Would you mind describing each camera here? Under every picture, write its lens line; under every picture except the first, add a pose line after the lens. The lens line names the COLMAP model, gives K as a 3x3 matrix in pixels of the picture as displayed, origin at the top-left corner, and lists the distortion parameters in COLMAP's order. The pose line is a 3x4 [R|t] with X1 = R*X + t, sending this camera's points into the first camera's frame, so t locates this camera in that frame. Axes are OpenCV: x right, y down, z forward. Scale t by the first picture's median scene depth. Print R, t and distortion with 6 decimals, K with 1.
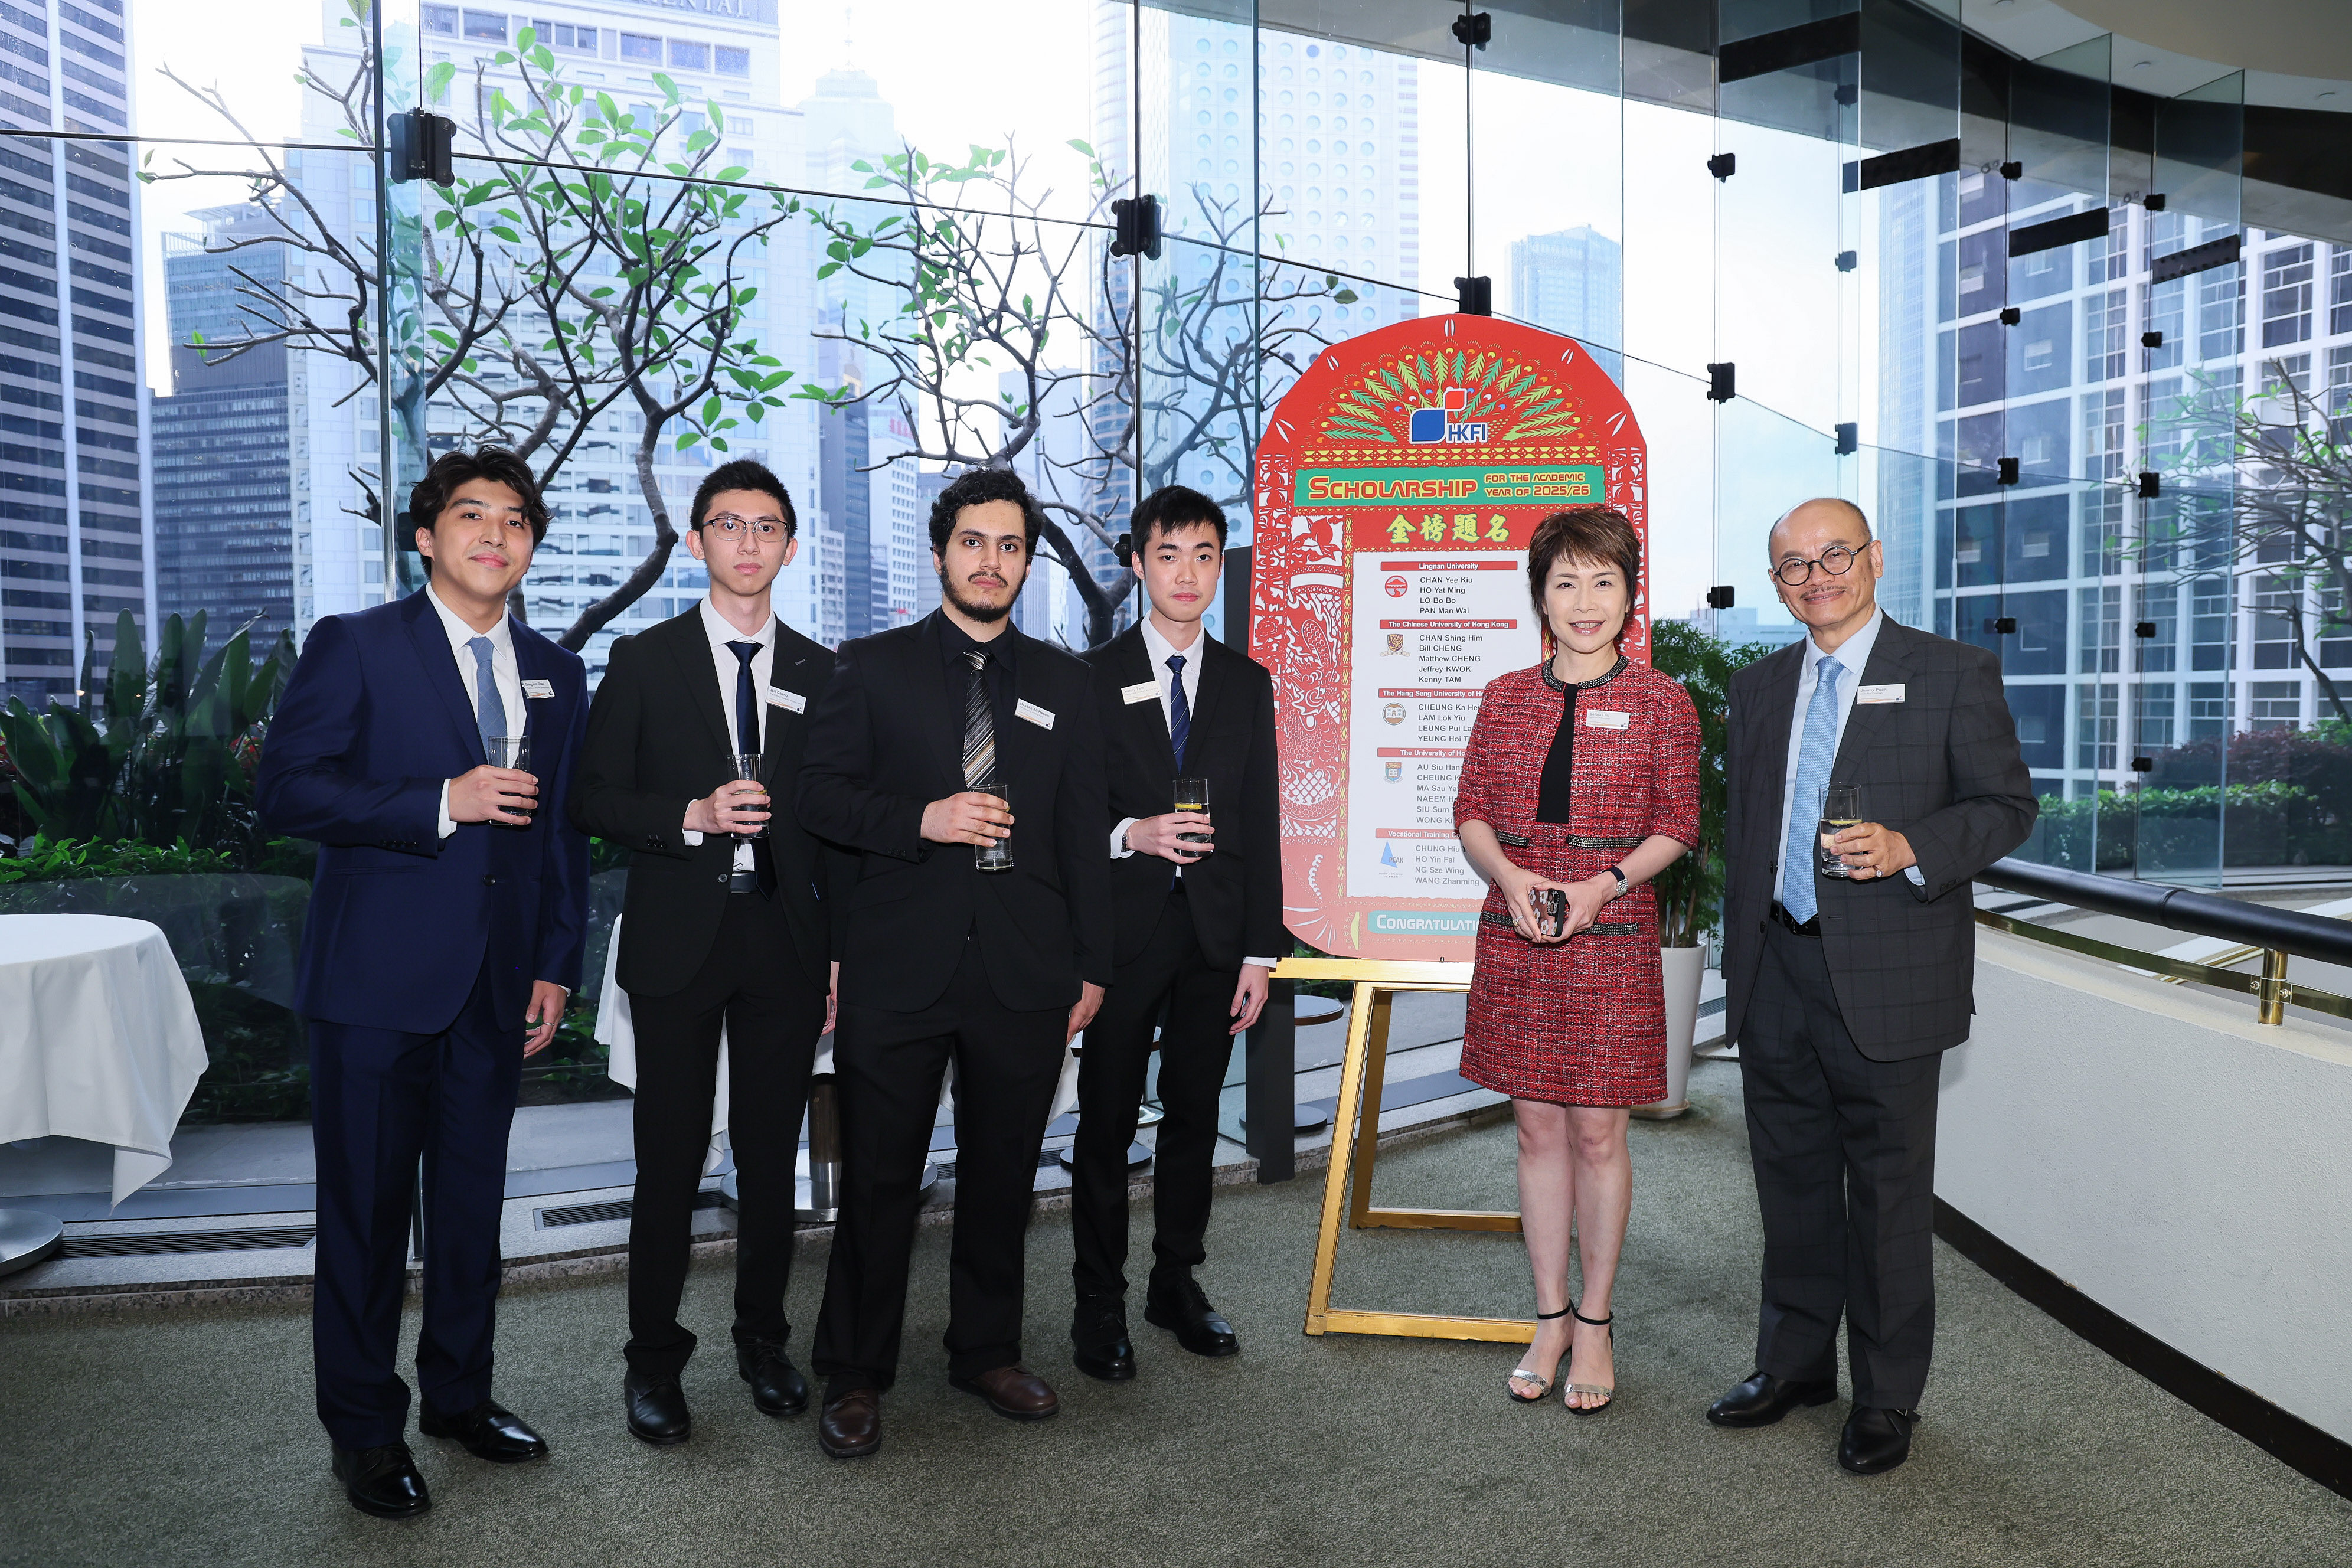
lens RADIAL K [[1621.4, 0, 1170.2], [0, 1621.4, 802.7], [0, 0, 1]] dist [-0.087587, 0.062467]
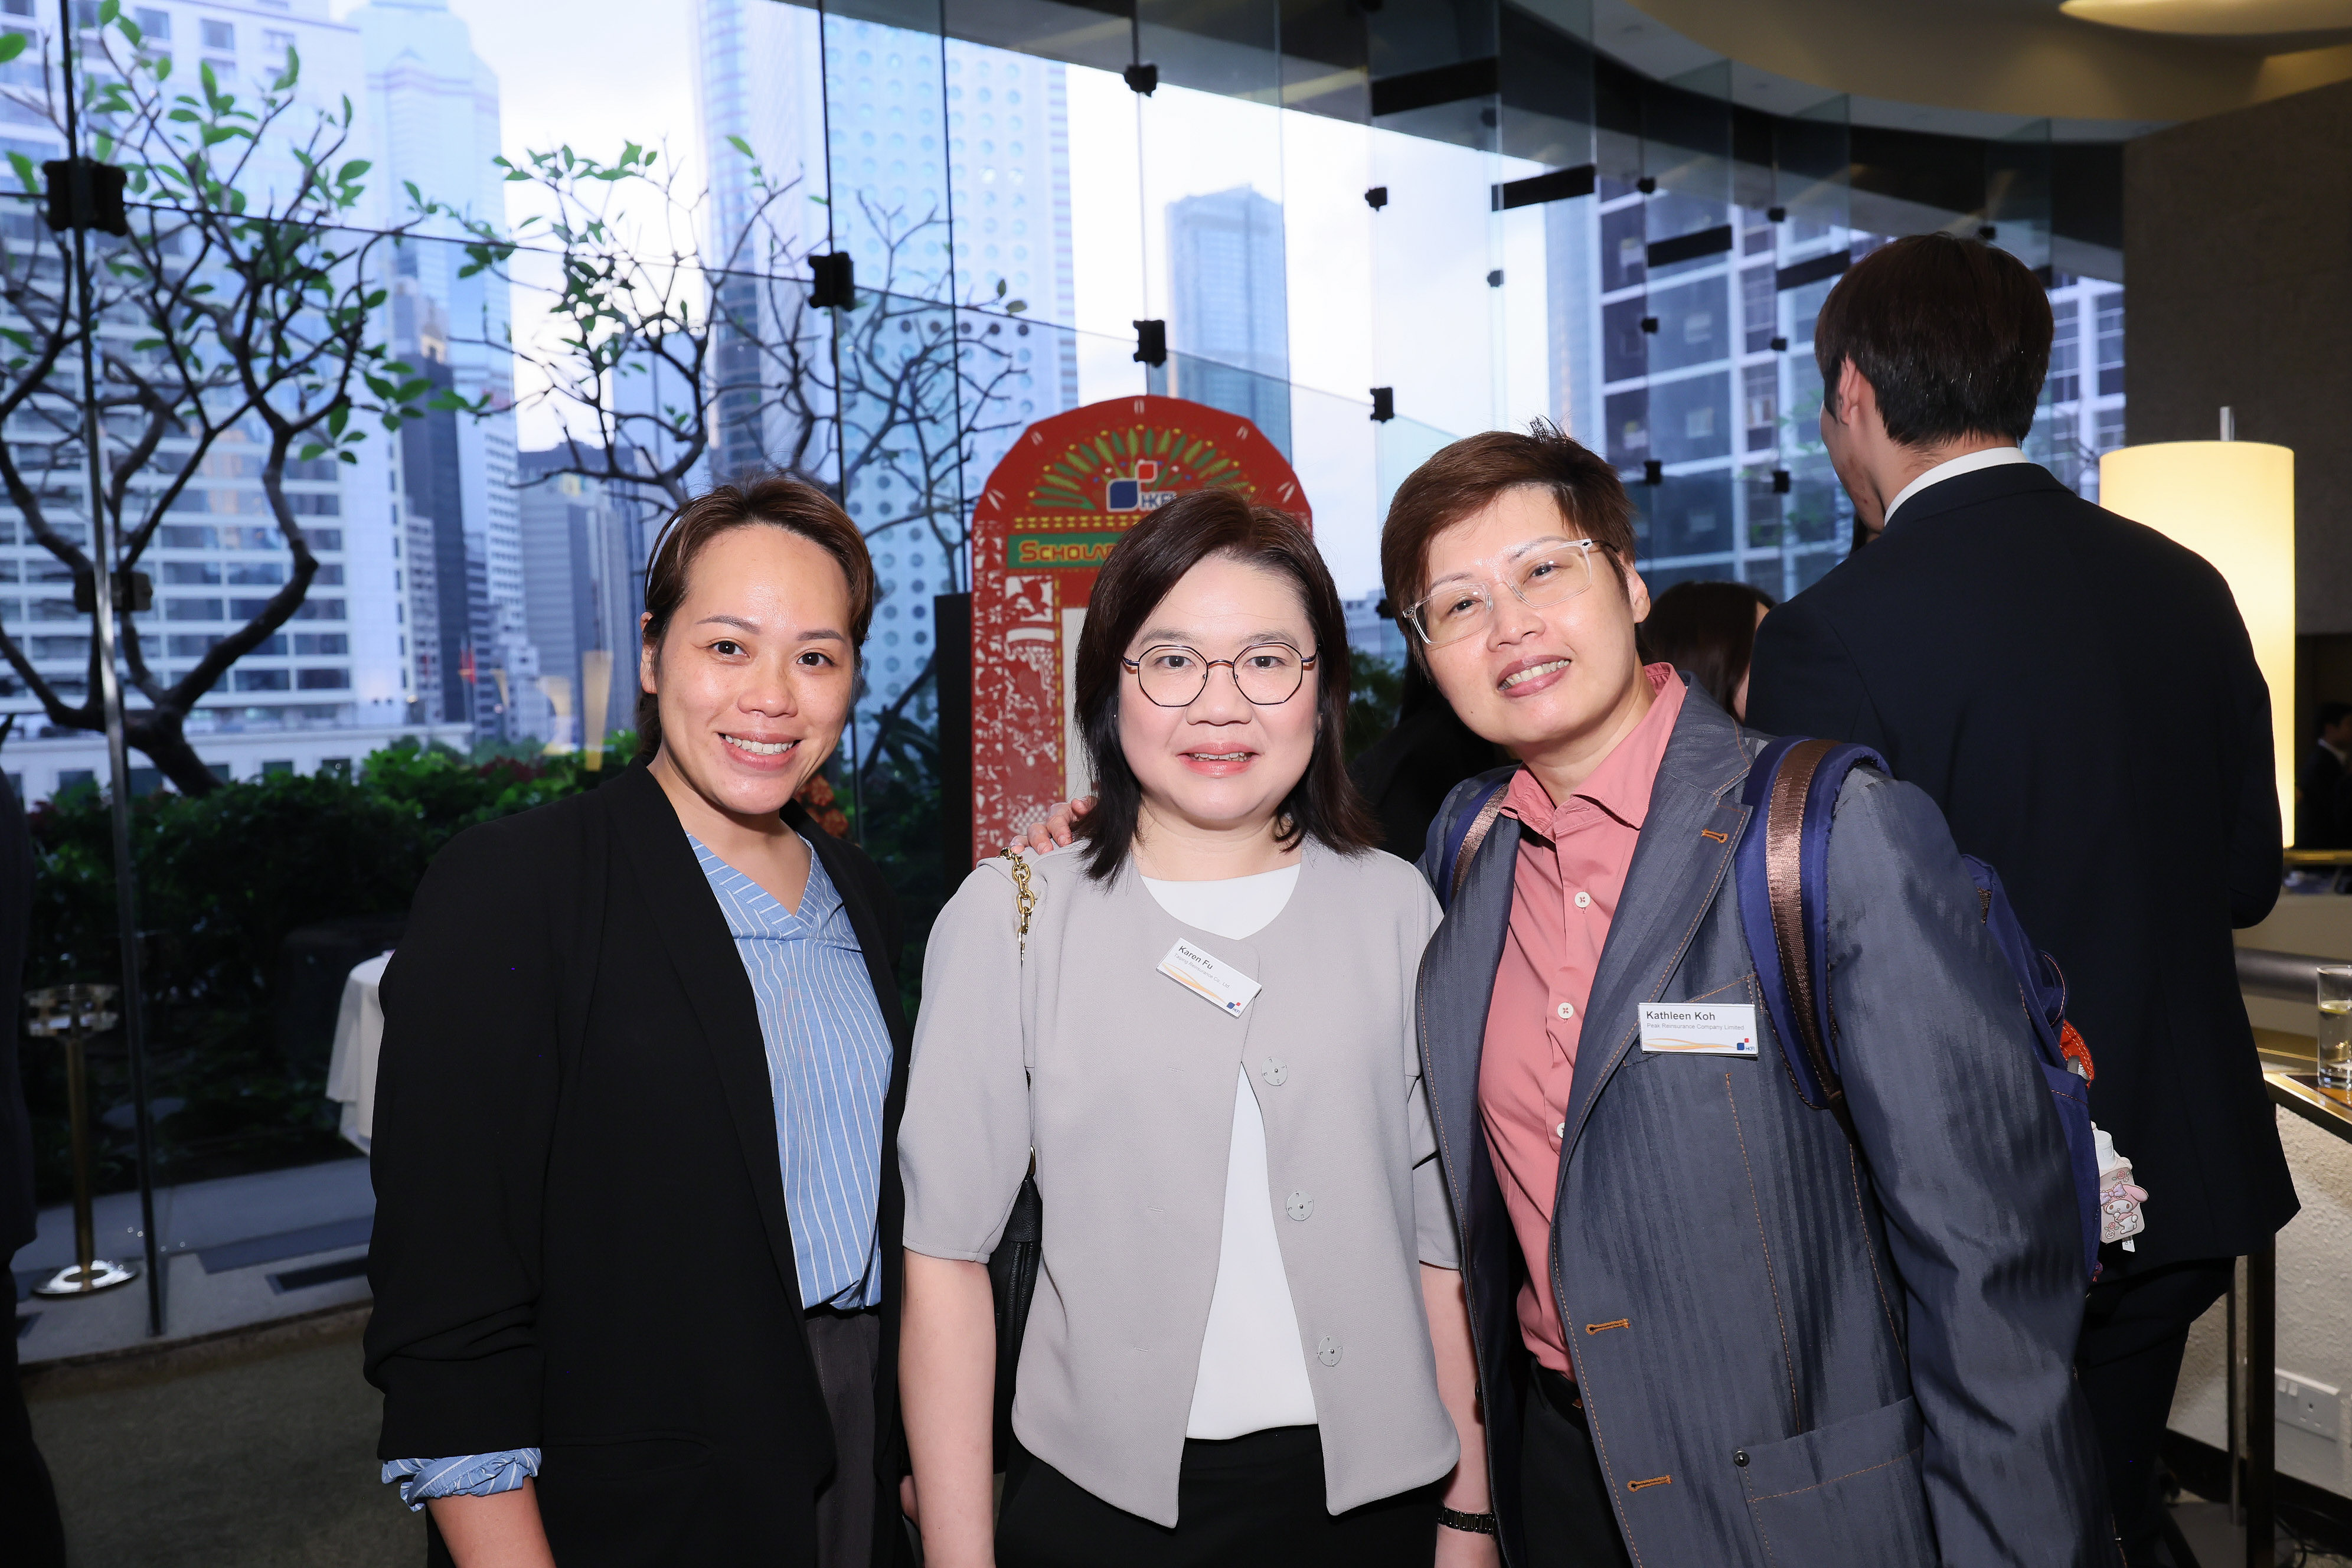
lens RADIAL K [[1727.4, 0, 1185.9], [0, 1727.4, 769.2], [0, 0, 1]] dist [0.003797, 0.004789]
pose [[0.978504, -0.036082, 0.203047, -0.049909], [0.040588, 0.999013, -0.018069, -0.018065], [-0.202194, 0.025922, 0.979002, -0.189784]]
